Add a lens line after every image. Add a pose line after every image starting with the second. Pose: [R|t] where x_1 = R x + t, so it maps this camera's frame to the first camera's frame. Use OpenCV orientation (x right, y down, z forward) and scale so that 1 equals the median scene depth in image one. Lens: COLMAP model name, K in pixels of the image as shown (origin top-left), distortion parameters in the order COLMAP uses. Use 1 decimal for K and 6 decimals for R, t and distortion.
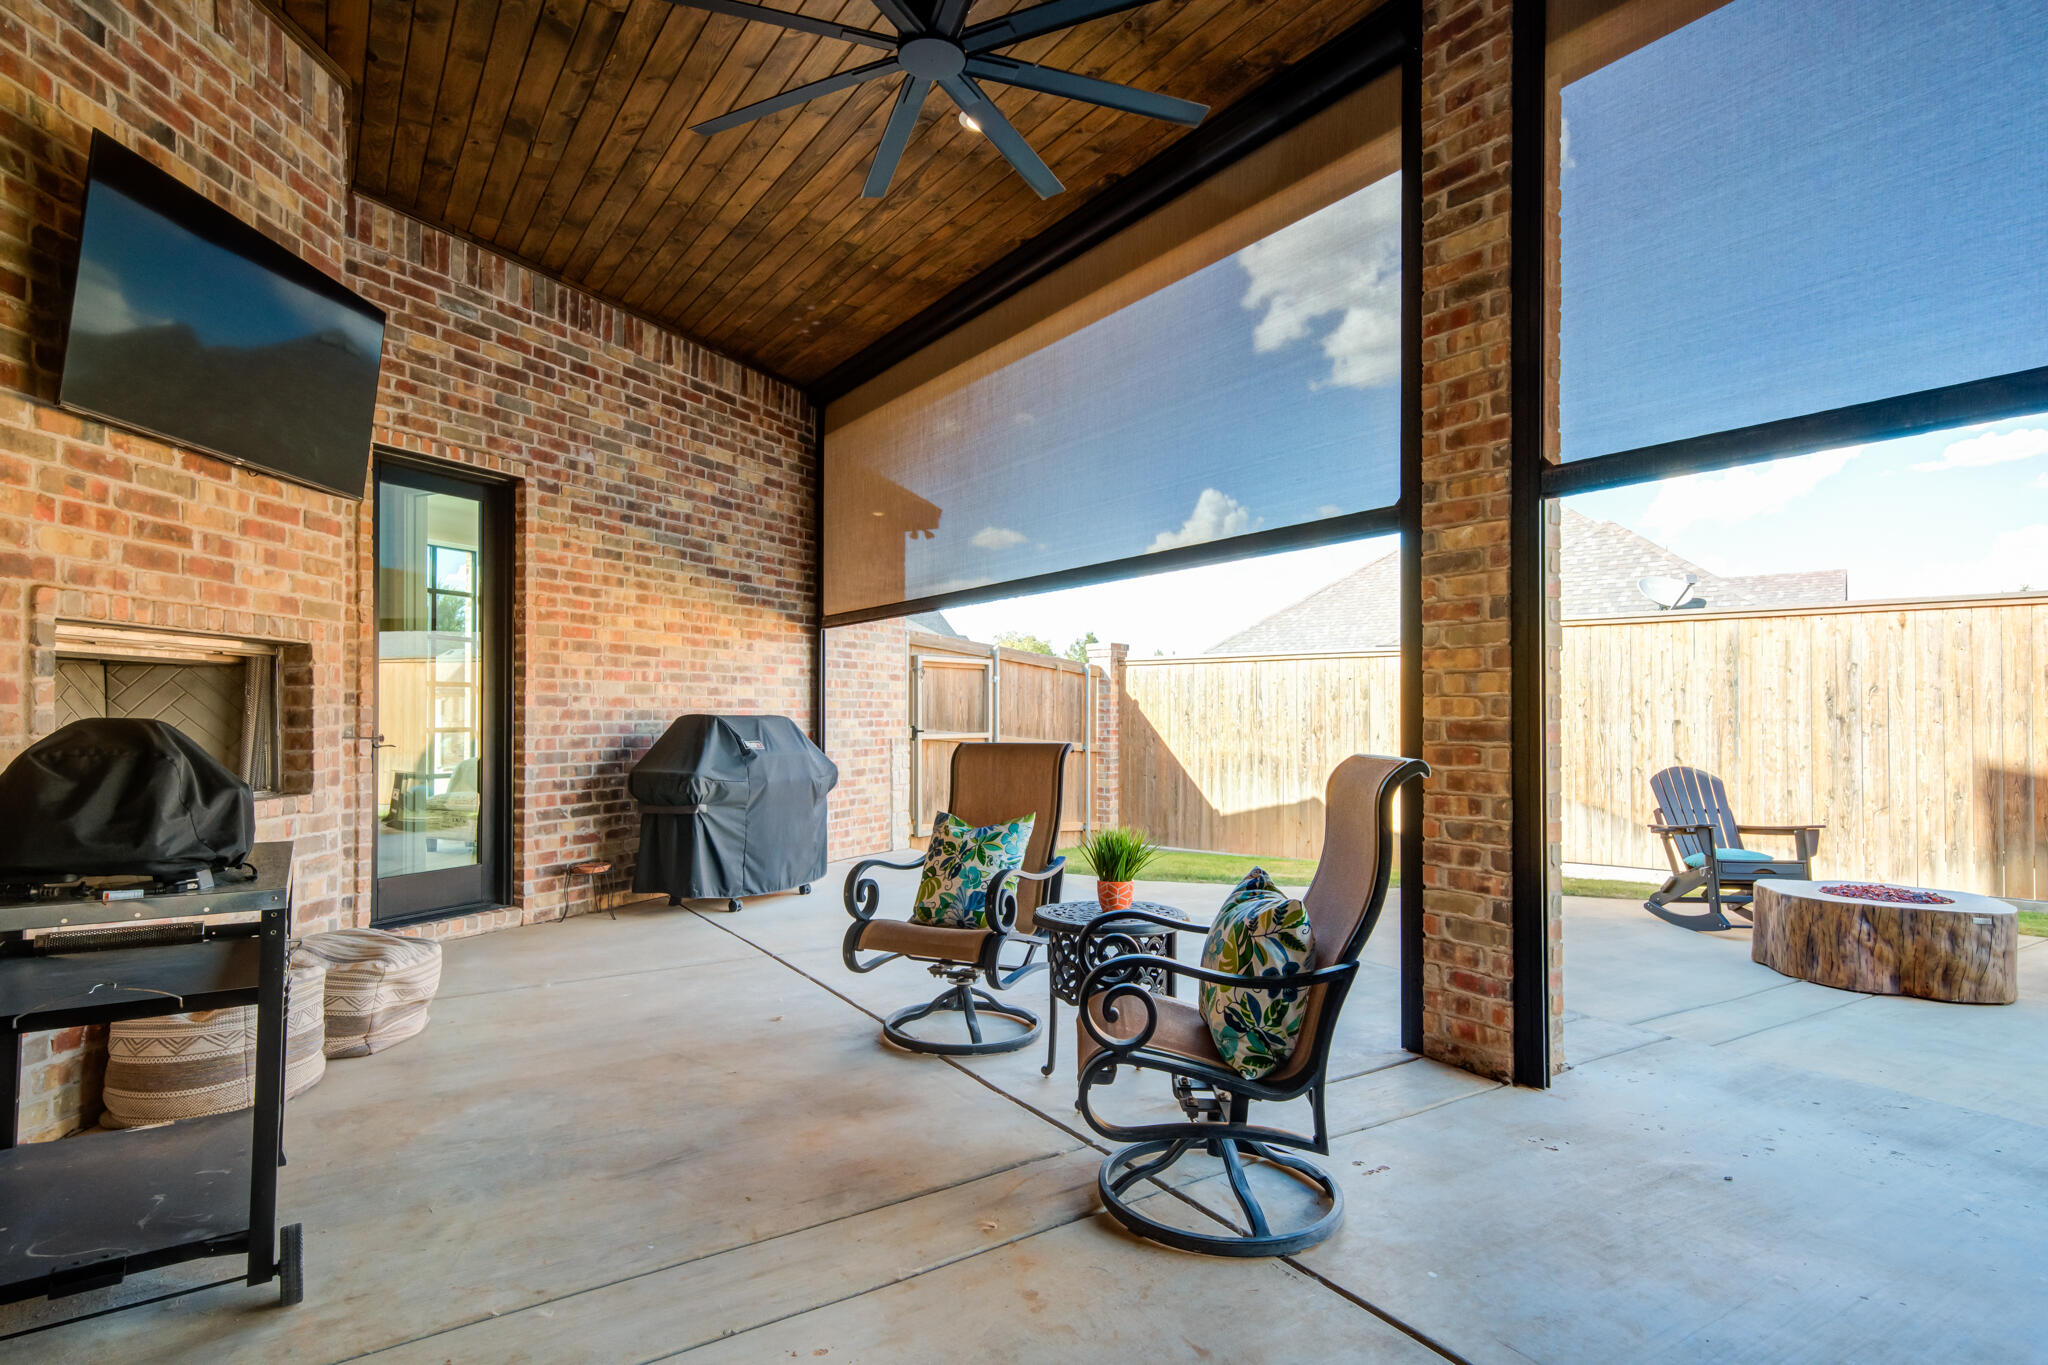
lens RADIAL K [[1056.2, 0, 1025.0], [0, 1056.2, 703.2], [0, 0, 1]] dist [0.019266, -0.001843]
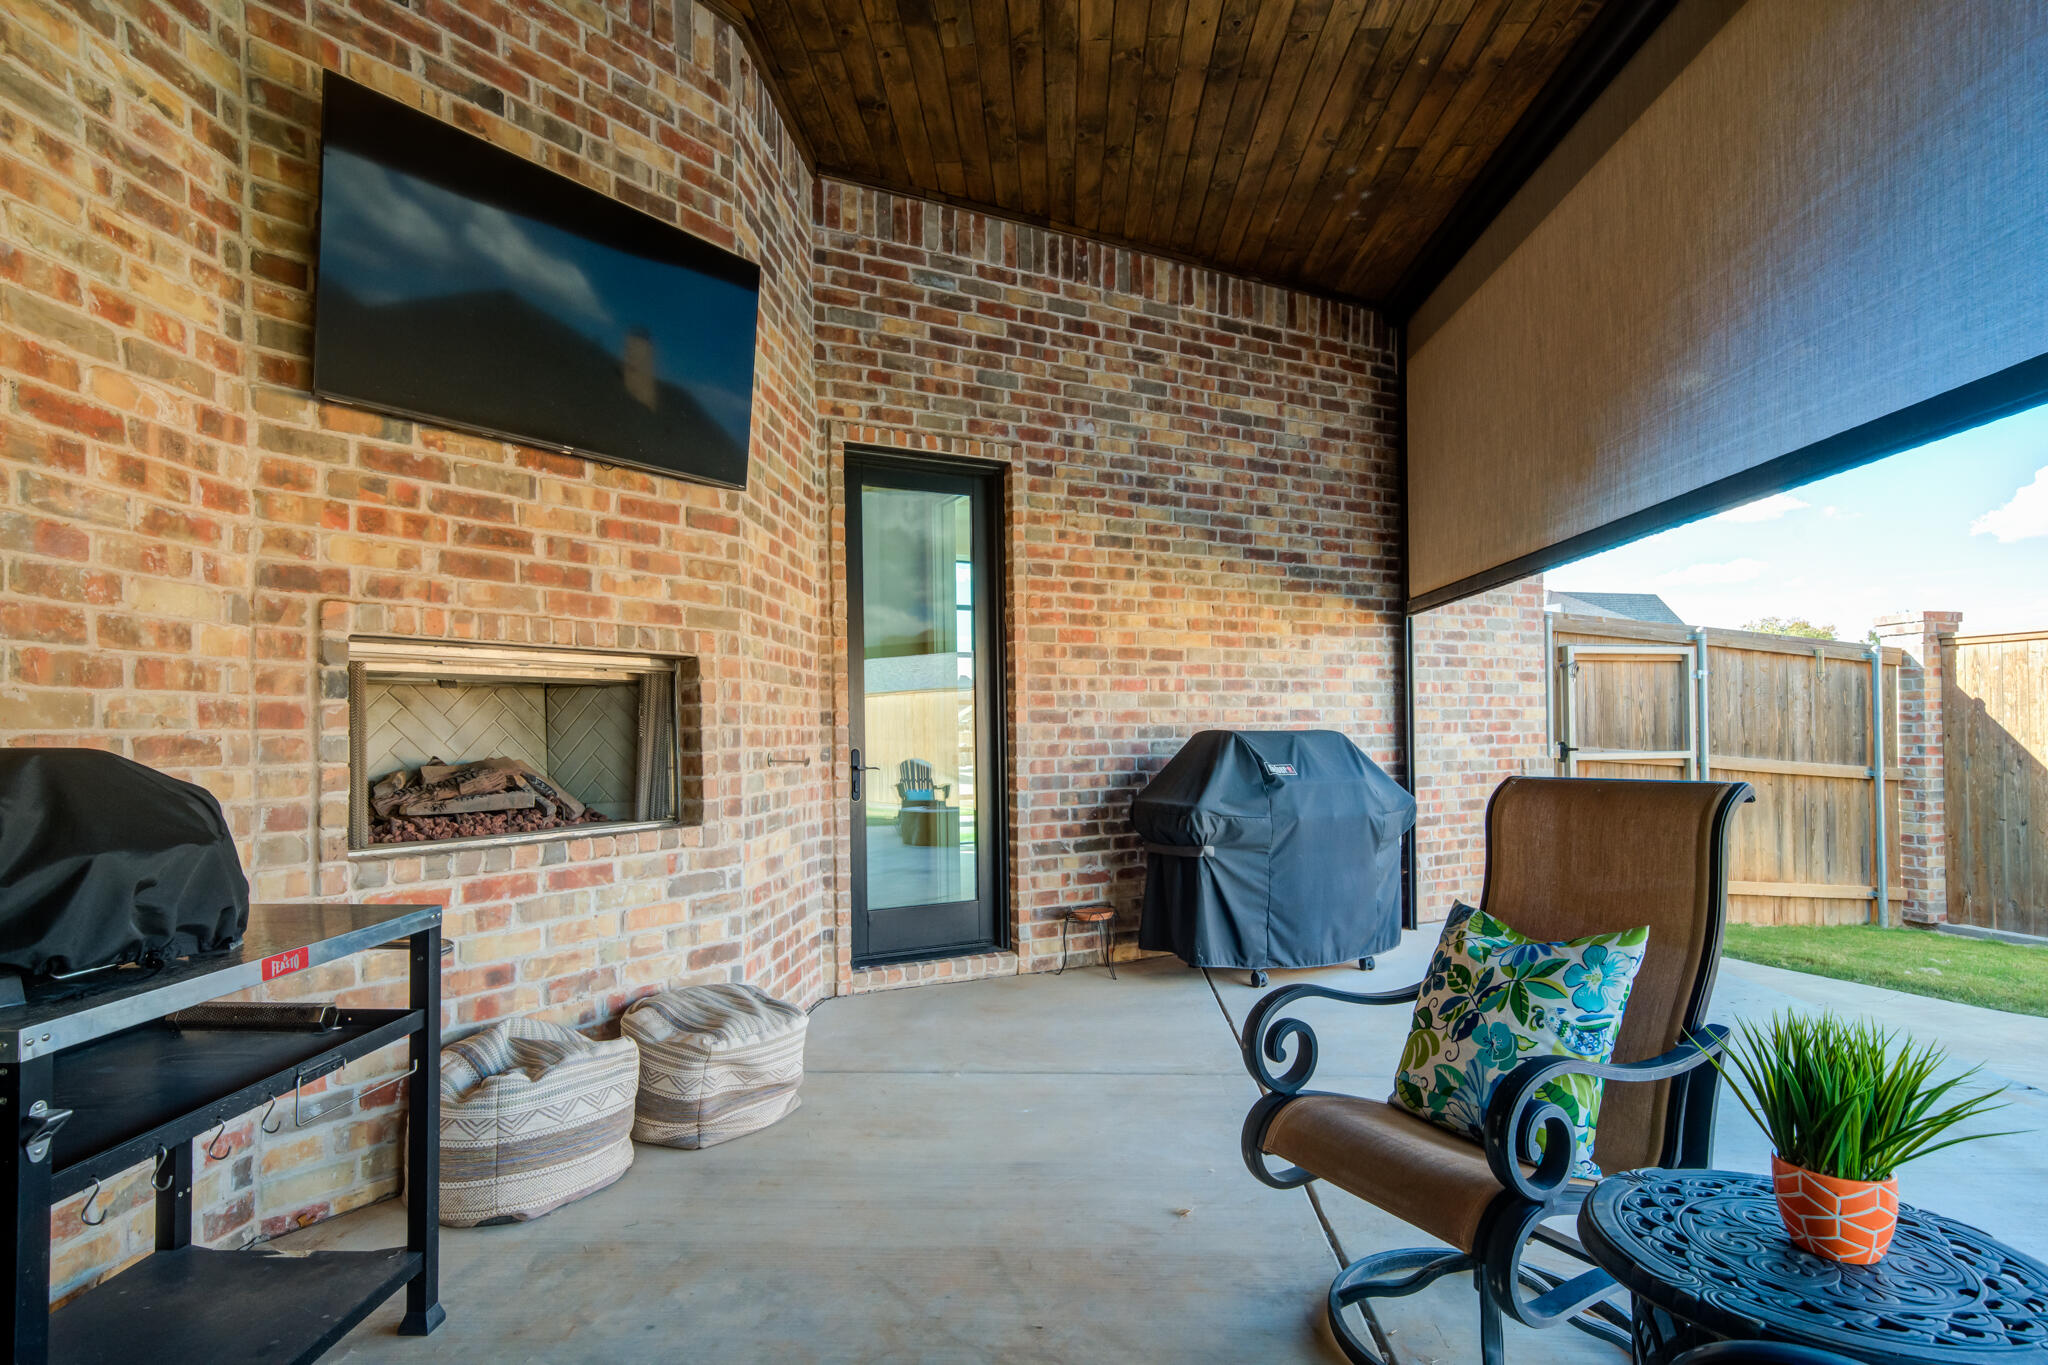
lens RADIAL K [[1056.2, 0, 1025.0], [0, 1056.2, 720.7], [0, 0, 1]] dist [0.019266, -0.001843]
pose [[0.806209, -0.016408, -0.591403, 0.048935], [0.017860, 0.999835, -0.003393, 0.003826], [0.591361, -0.007827, 0.806369, 0.306172]]
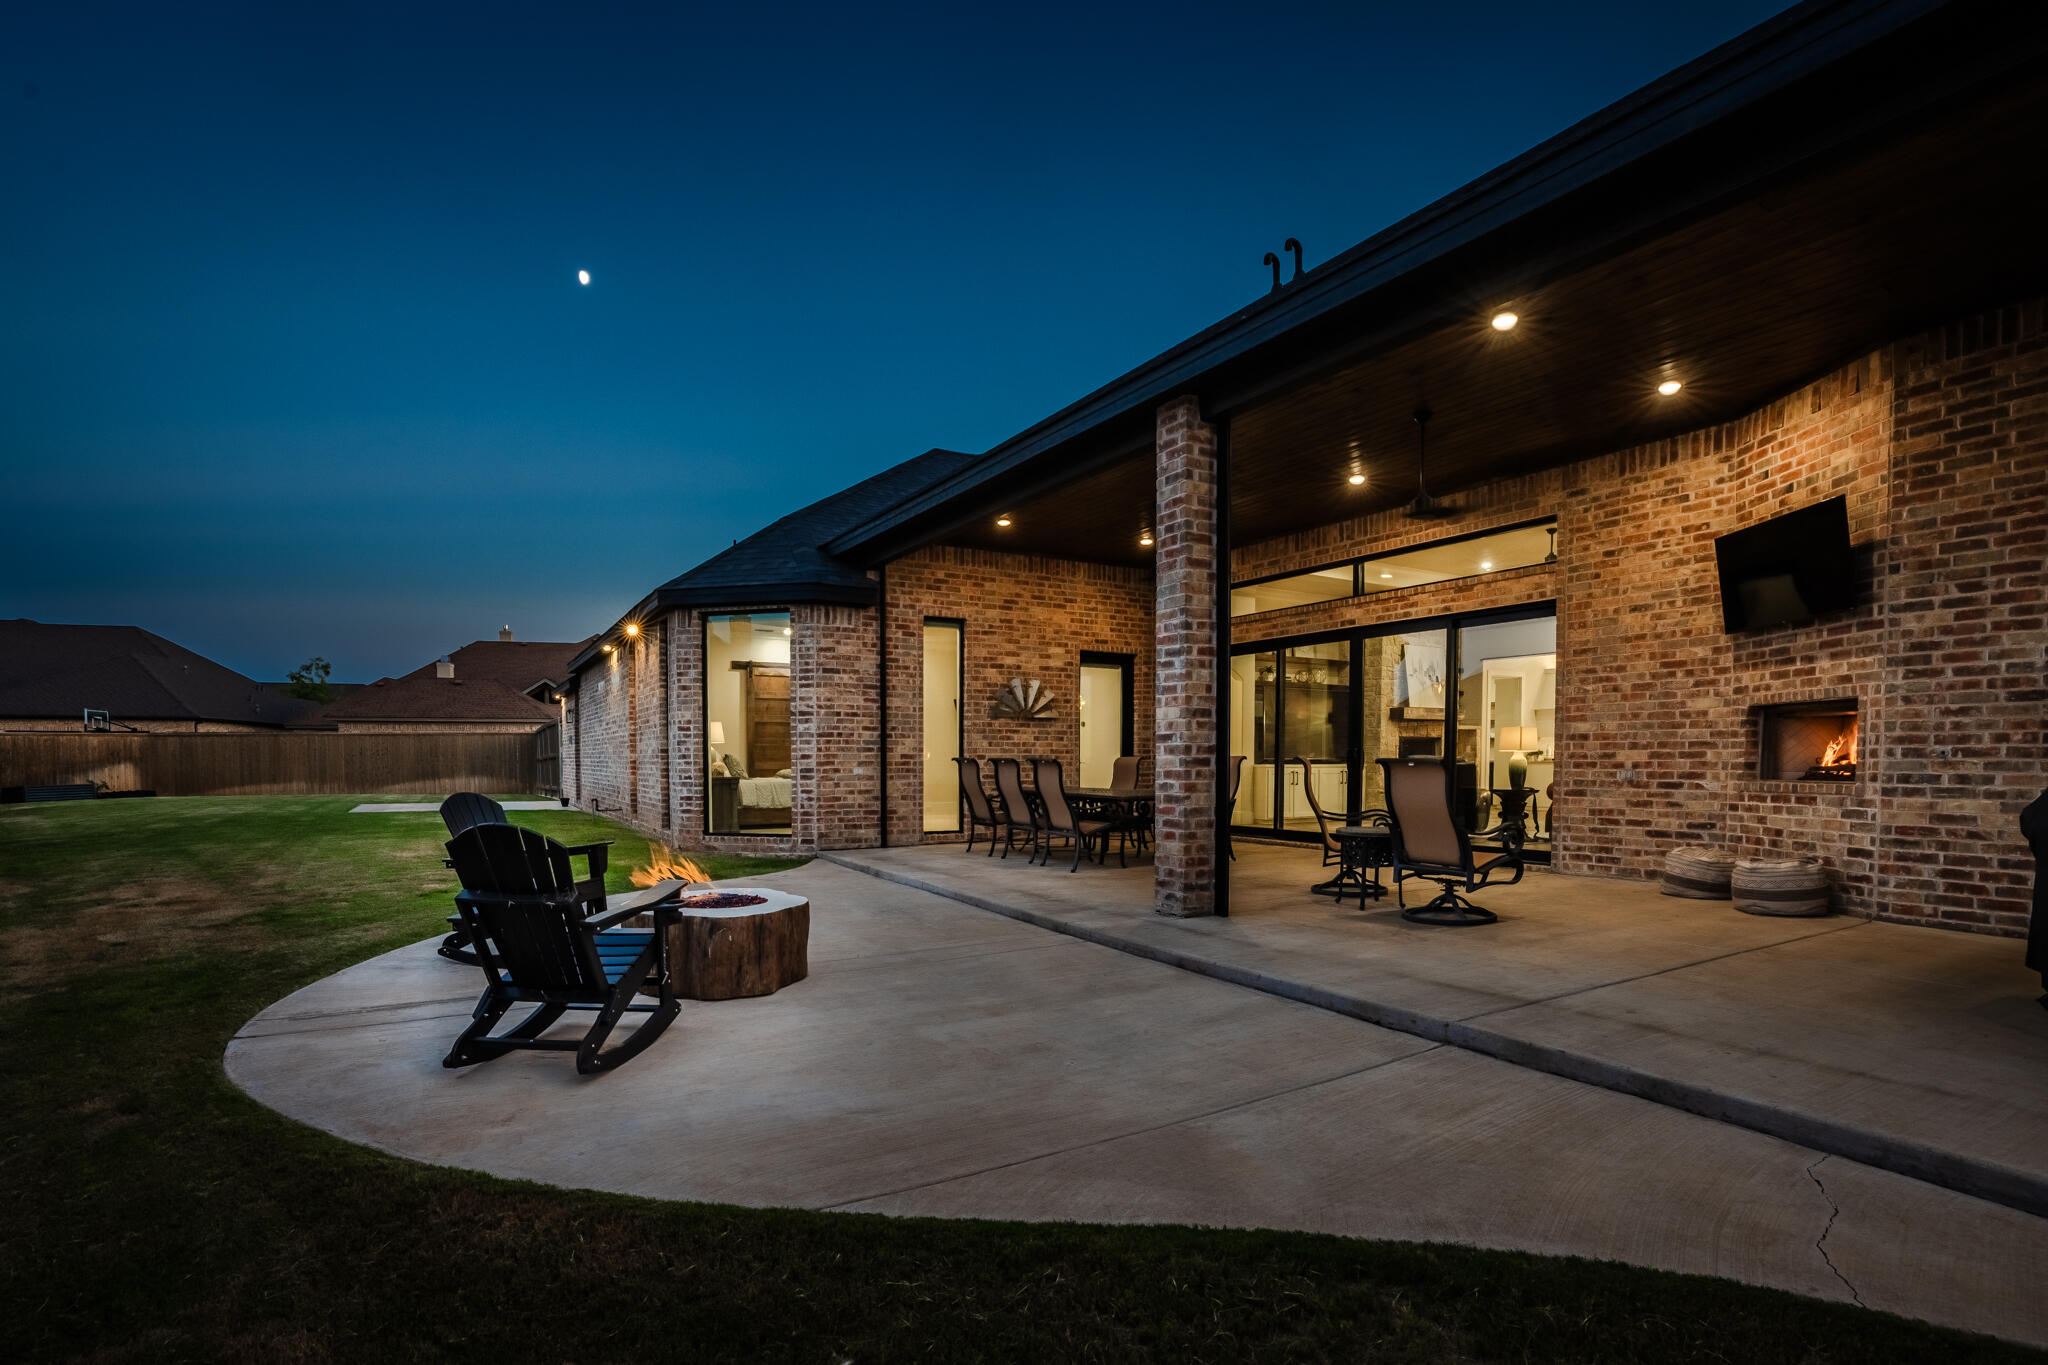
lens RADIAL K [[998.2, 0, 1018.2], [0, 998.2, 803.6], [0, 0, 1]] dist [-0.018901, 0.019693]
pose [[-0.997190, -0.001820, 0.074893, 0.393770], [0.000998, 0.999293, 0.037576, 0.036682], [-0.074908, 0.037545, -0.996483, 1.866281]]
